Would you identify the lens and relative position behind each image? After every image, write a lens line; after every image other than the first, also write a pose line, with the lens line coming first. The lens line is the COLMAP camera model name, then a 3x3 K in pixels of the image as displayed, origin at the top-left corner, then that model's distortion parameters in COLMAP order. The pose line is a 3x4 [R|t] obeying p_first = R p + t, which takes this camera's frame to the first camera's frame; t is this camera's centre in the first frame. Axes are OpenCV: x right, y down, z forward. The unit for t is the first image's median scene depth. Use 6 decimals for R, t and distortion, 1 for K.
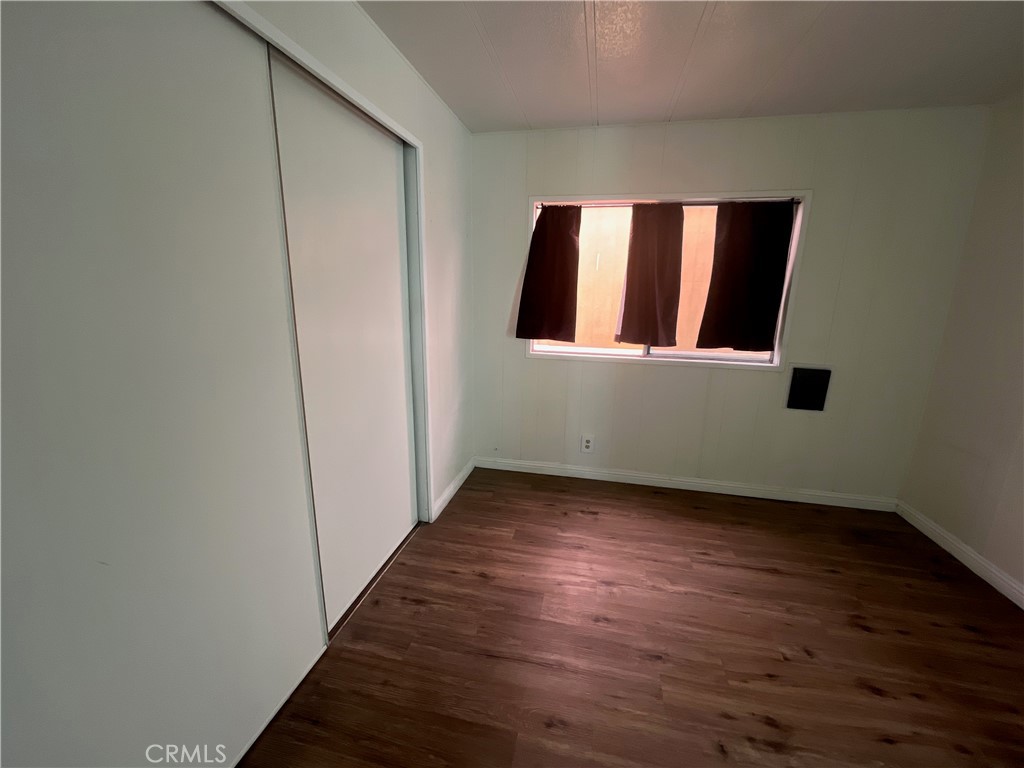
lens RADIAL K [[413.5, 0, 508.5], [0, 413.5, 381.7], [0, 0, 1]] dist [-0.003266, 0.000385]
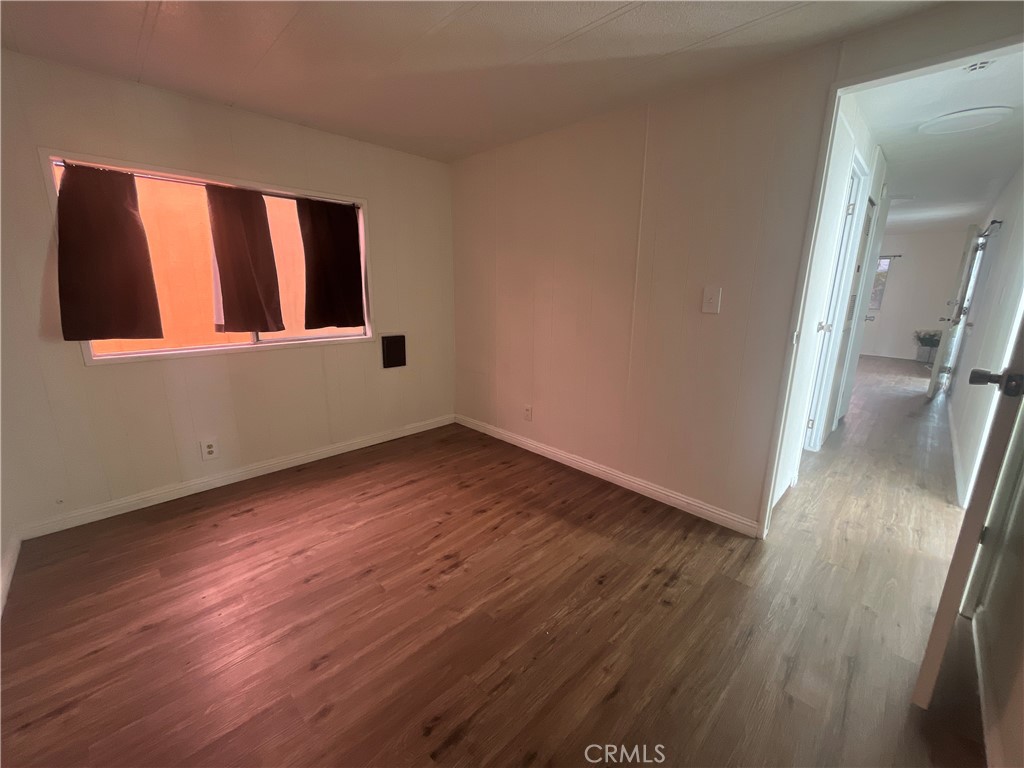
lens RADIAL K [[413.5, 0, 508.7], [0, 413.5, 379.6], [0, 0, 1]] dist [-0.003266, 0.000385]
pose [[0.548448, -0.196249, 0.812829, -0.219501], [0.183072, 0.976667, 0.112280, 0.031444], [-0.815898, 0.087226, 0.571579, -0.073813]]
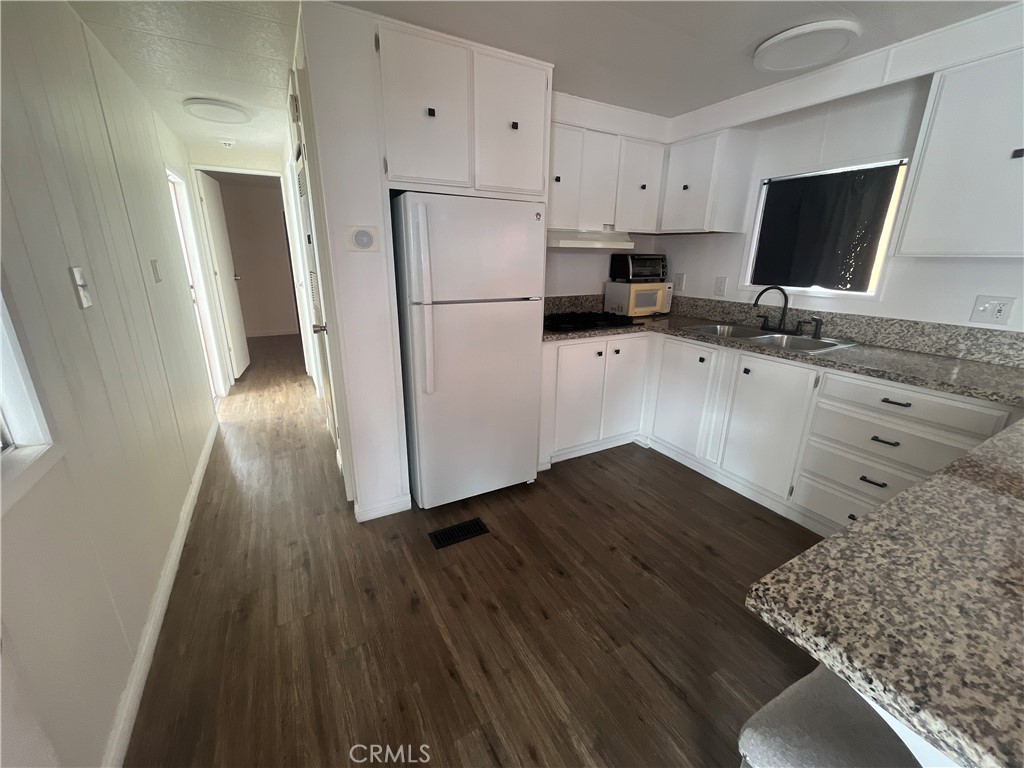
lens RADIAL K [[413.5, 0, 512.4], [0, 413.5, 380.9], [0, 0, 1]] dist [-0.003266, 0.000385]
pose [[0.657779, 0.216332, -0.721476, 3.119571], [-0.170557, 0.975766, 0.137082, 0.174763], [0.733647, 0.032883, 0.678735, -0.656920]]
